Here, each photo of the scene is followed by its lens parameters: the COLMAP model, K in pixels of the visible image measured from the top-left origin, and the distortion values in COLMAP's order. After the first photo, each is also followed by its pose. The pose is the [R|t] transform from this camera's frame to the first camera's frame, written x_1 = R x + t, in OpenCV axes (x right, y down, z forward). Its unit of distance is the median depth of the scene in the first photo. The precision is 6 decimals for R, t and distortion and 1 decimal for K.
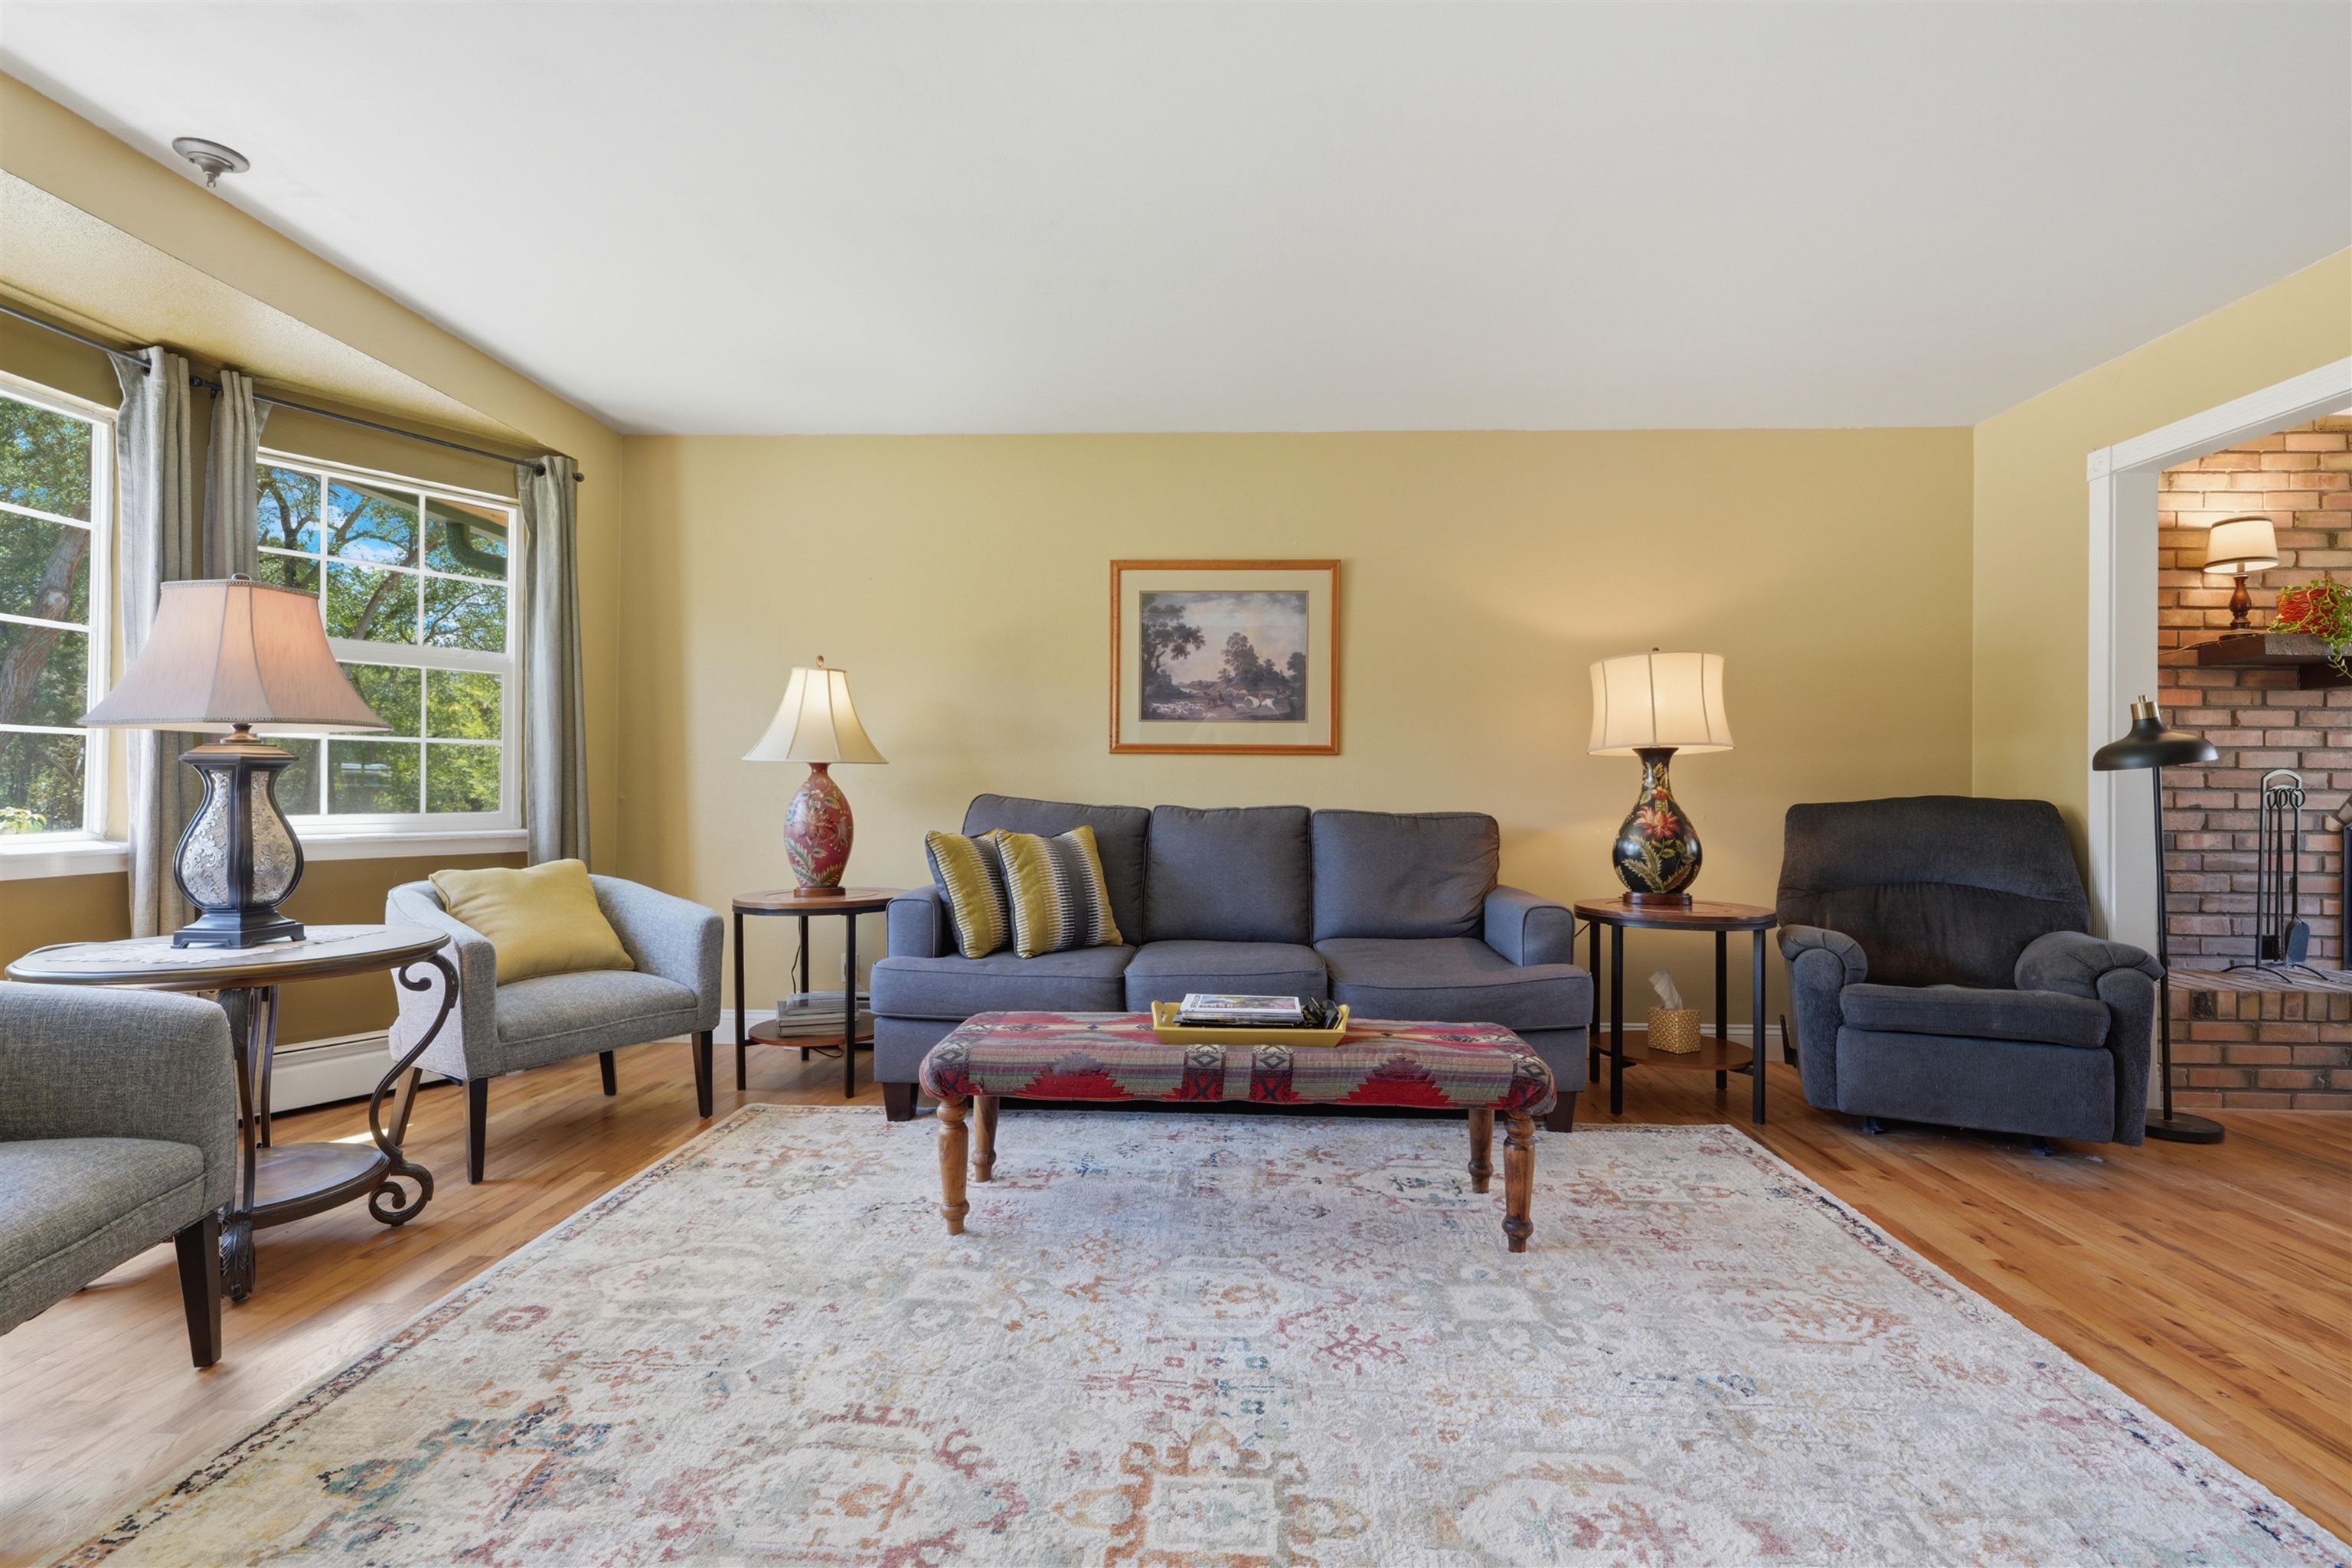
lens RADIAL K [[1077.5, 0, 1181.4], [0, 1077.5, 777.0], [0, 0, 1]] dist [-0.000821, -0.000765]
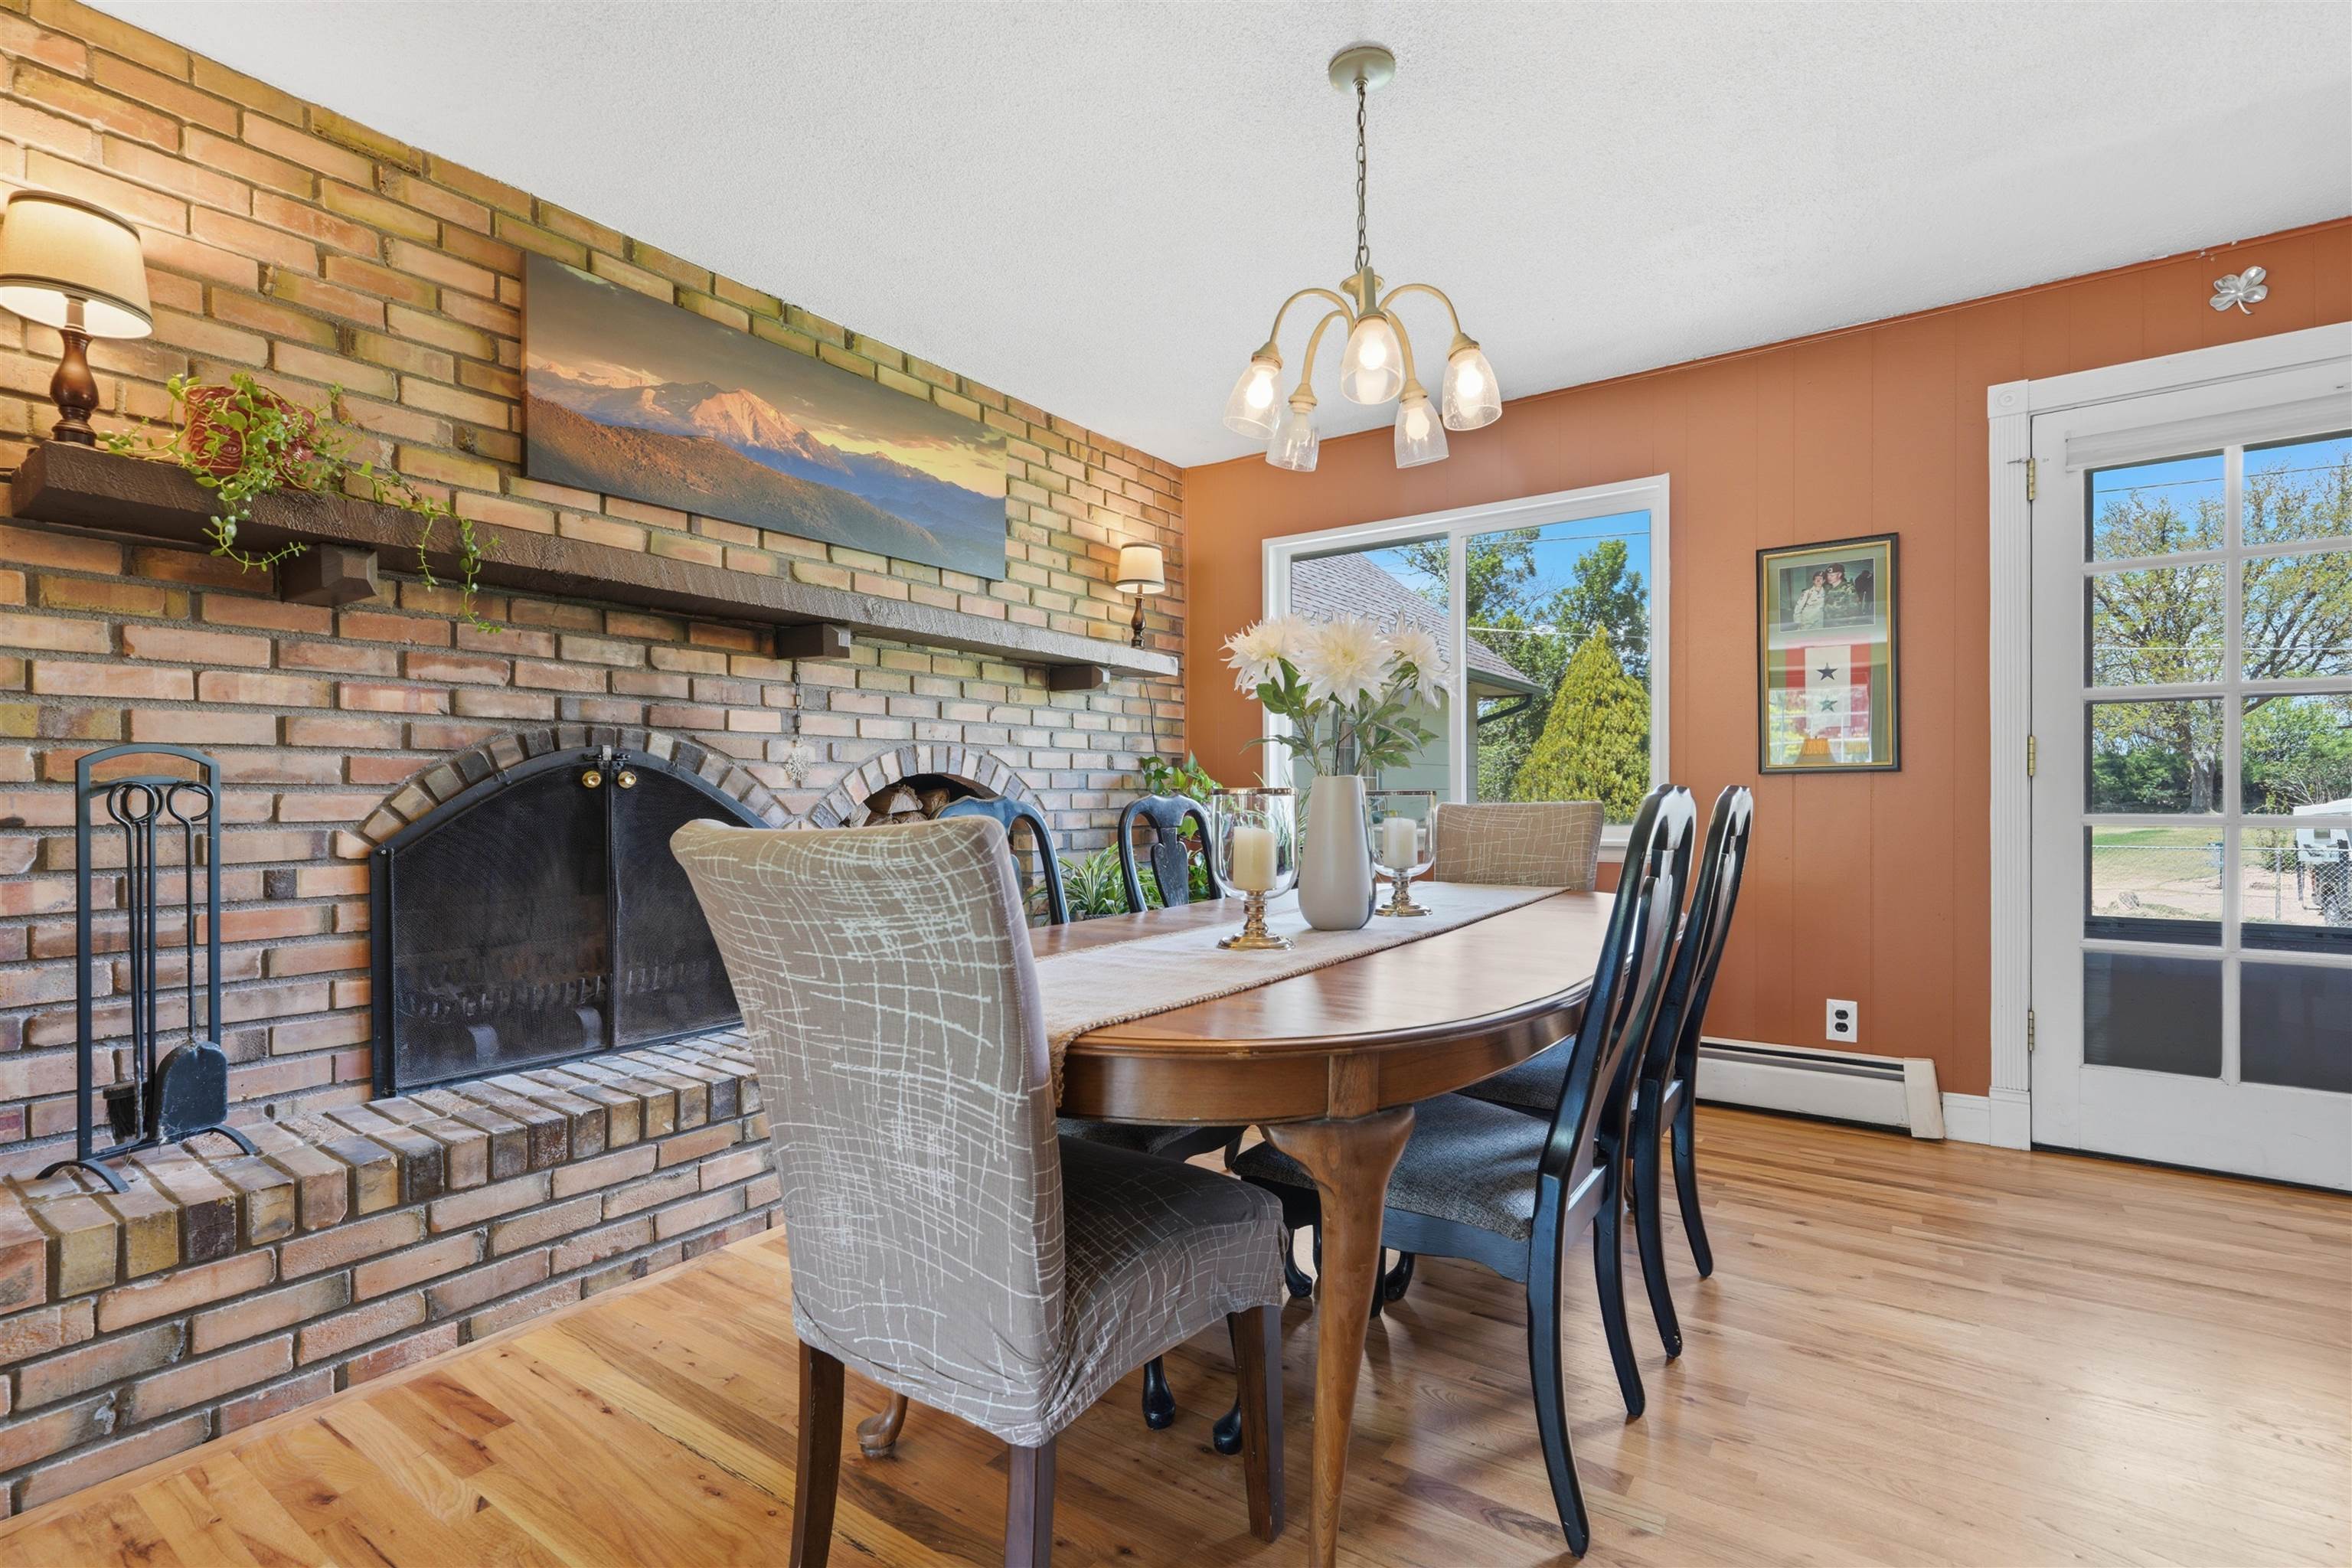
lens RADIAL K [[1077.5, 0, 1186.5], [0, 1077.5, 803.1], [0, 0, 1]] dist [-0.000821, -0.000765]
pose [[0.531308, -0.016813, 0.847012, 0.894424], [0.005234, 0.999849, 0.016563, 0.015347], [-0.847163, -0.004367, 0.531316, 0.356982]]
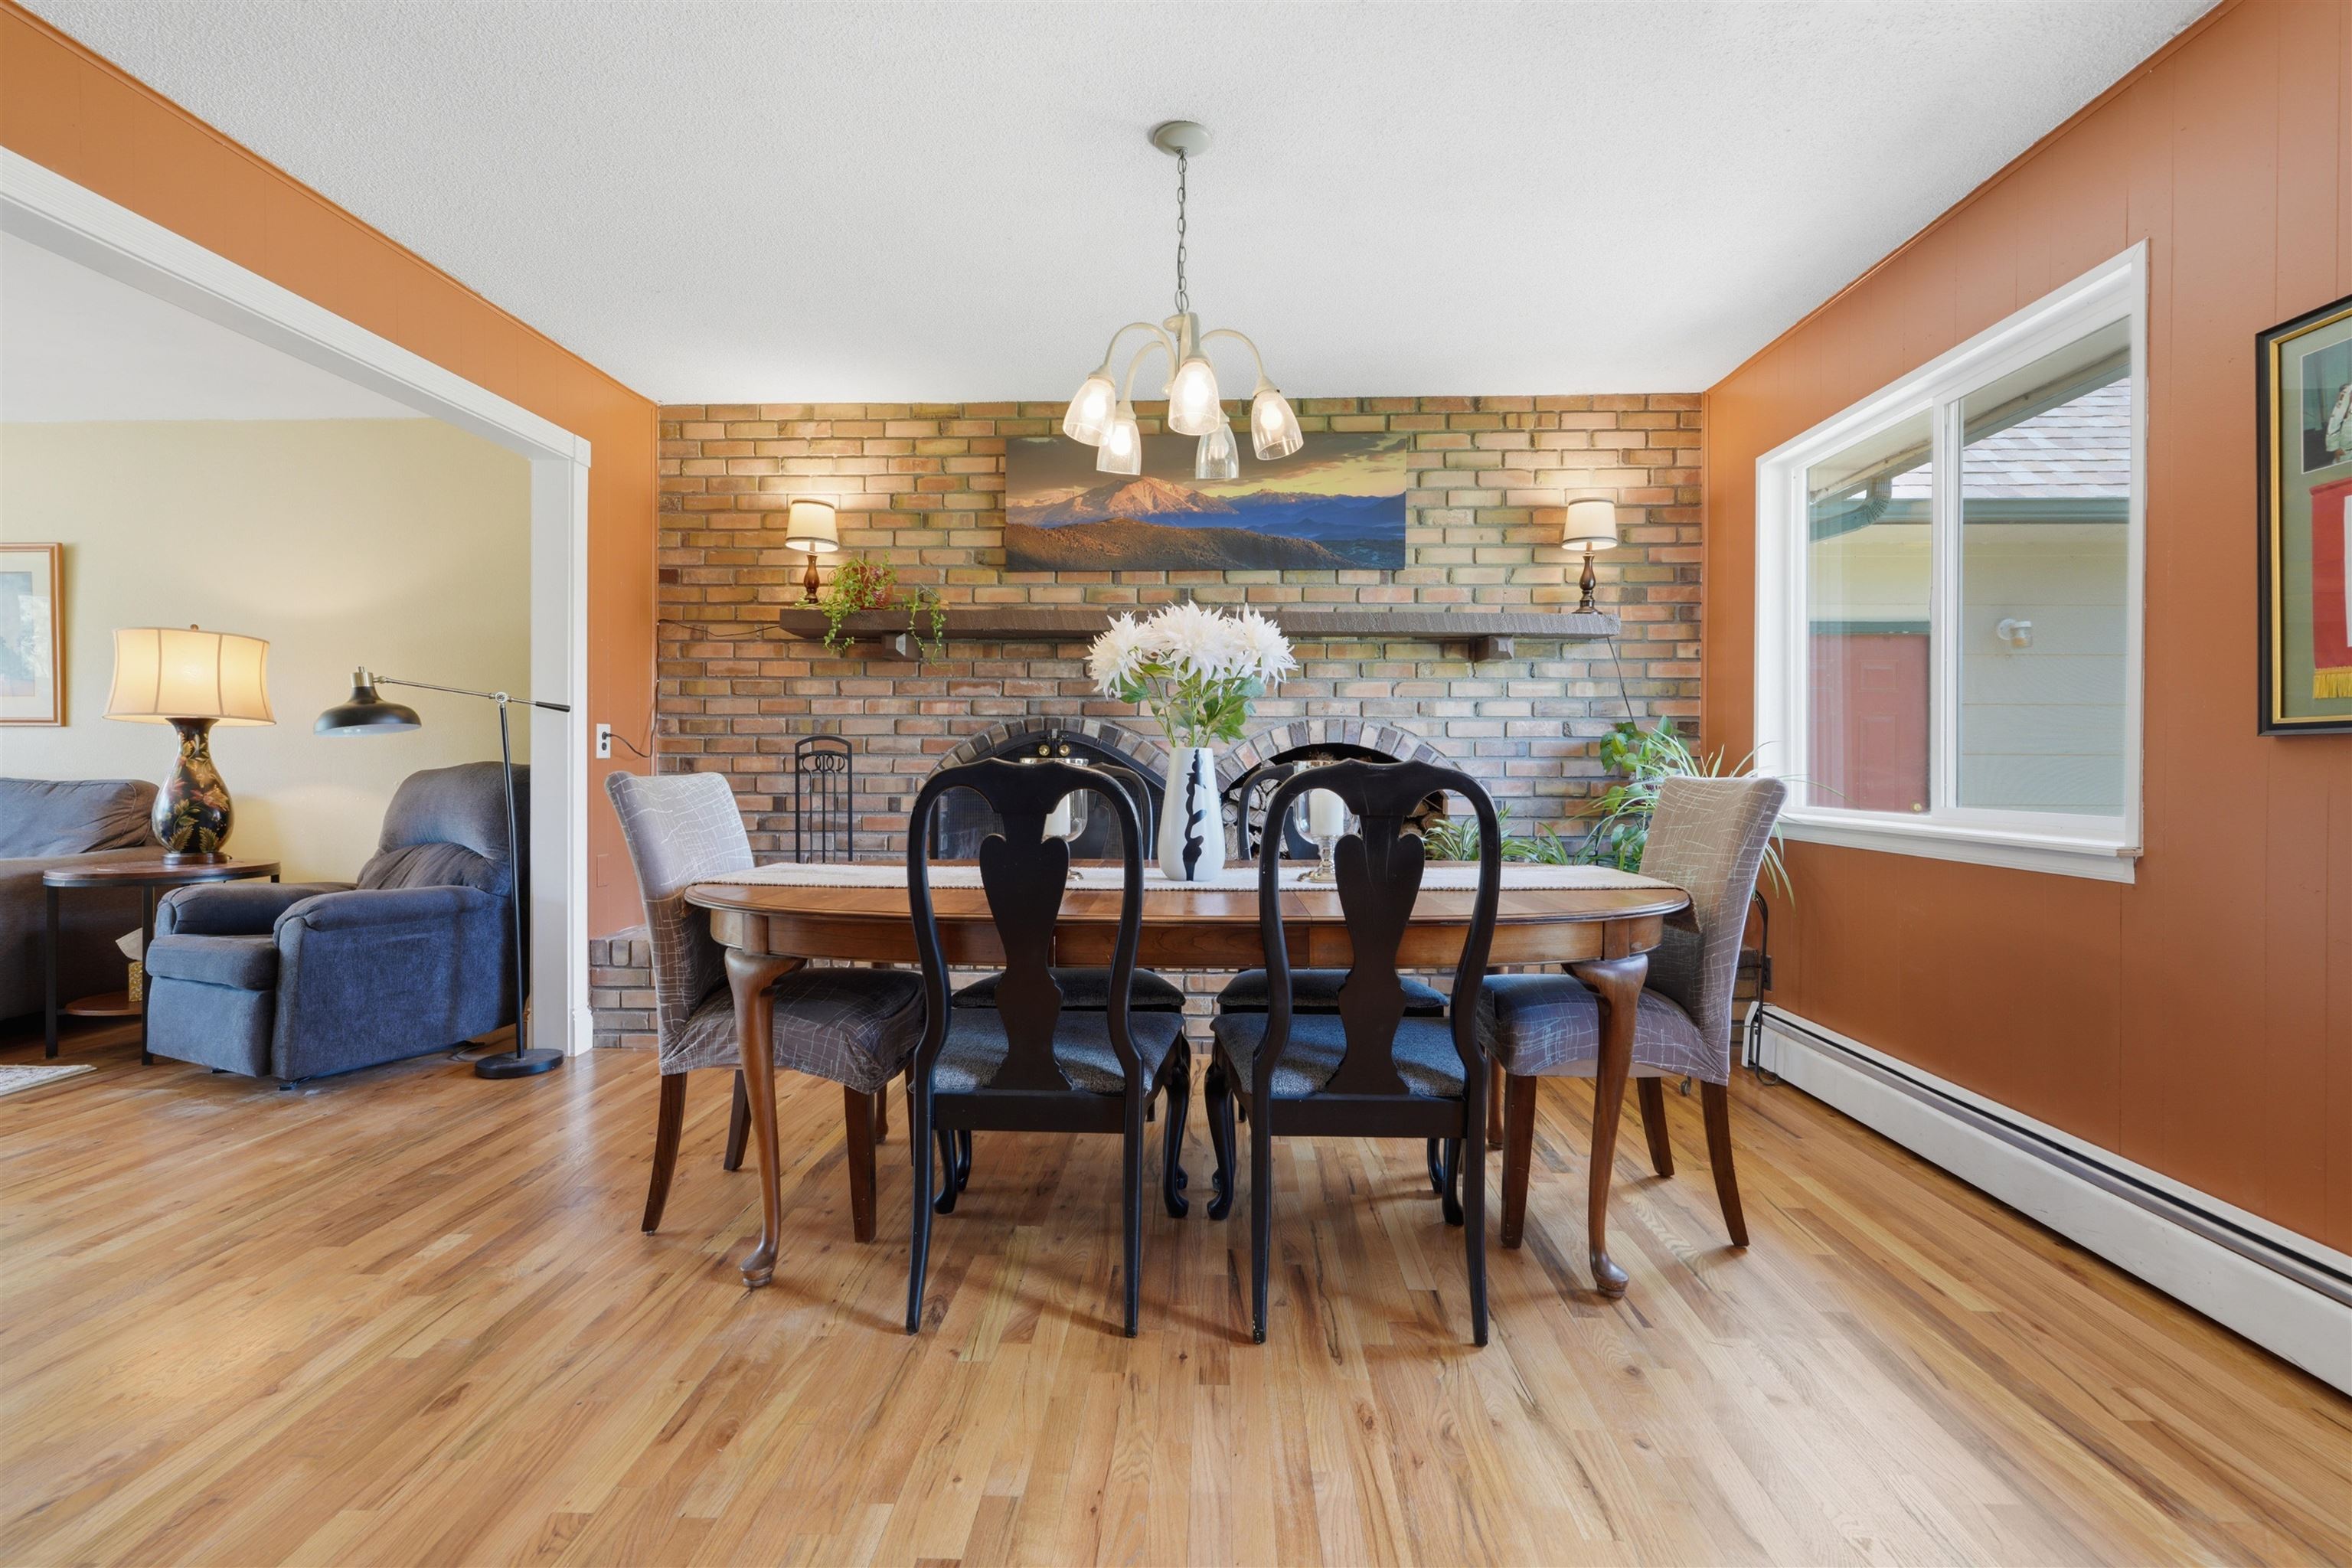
lens RADIAL K [[1077.5, 0, 1180.1], [0, 1077.5, 762.8], [0, 0, 1]] dist [-0.000821, -0.000765]
pose [[0.999946, -0.005221, 0.008959, 1.425958], [0.005152, 0.999957, 0.007671, 0.014723], [-0.008999, -0.007624, 0.999930, -0.082308]]
